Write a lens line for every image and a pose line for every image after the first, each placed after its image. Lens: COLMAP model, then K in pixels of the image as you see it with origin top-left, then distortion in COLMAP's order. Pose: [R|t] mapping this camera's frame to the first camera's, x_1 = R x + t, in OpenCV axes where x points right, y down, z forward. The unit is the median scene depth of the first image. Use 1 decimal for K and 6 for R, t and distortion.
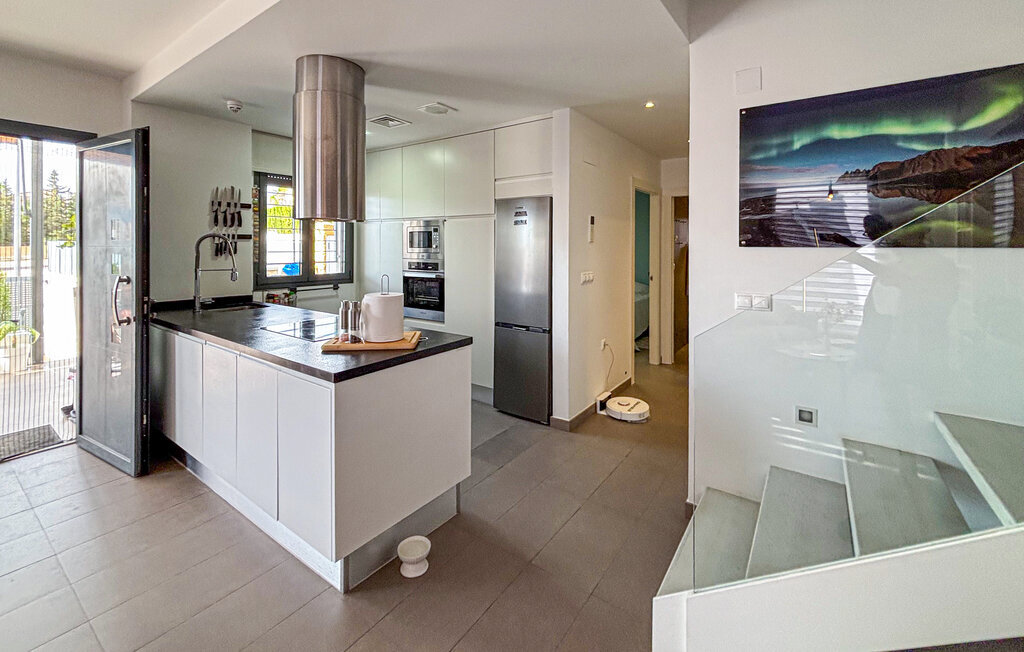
lens RADIAL K [[436.5, 0, 510.0], [0, 436.5, 250.0], [0, 0, 1]] dist [0.004092, 0.001857]
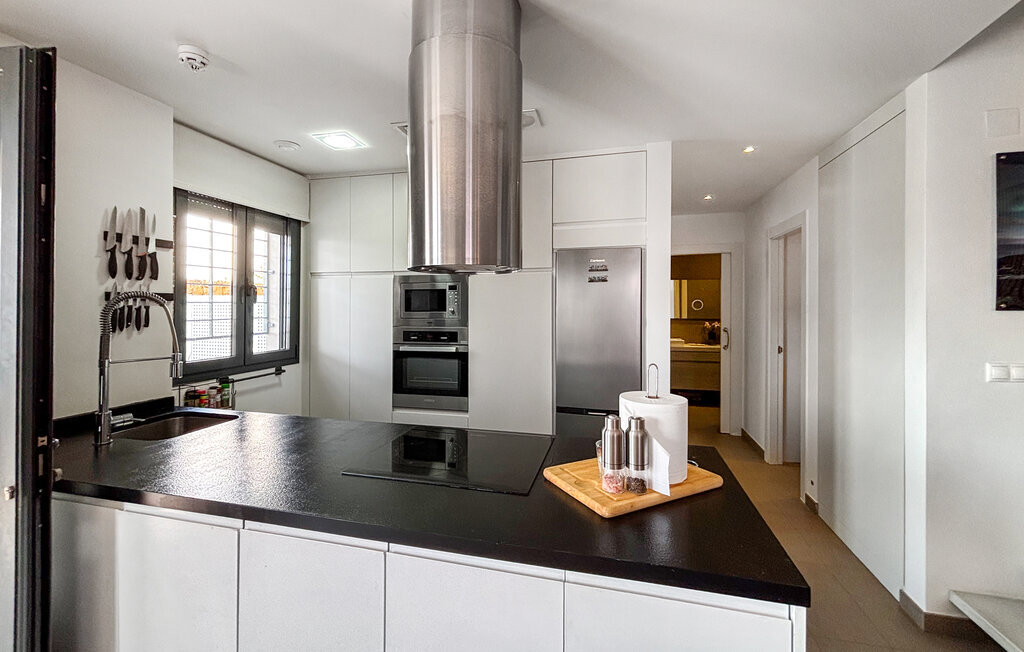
lens RADIAL K [[436.5, 0, 501.4], [0, 436.5, 302.8], [0, 0, 1]] dist [0.004092, 0.001857]
pose [[0.932477, -0.004313, 0.361204, -0.403569], [0.008874, 0.999900, -0.010969, -0.012413], [-0.361121, 0.013434, 0.932422, 0.304492]]
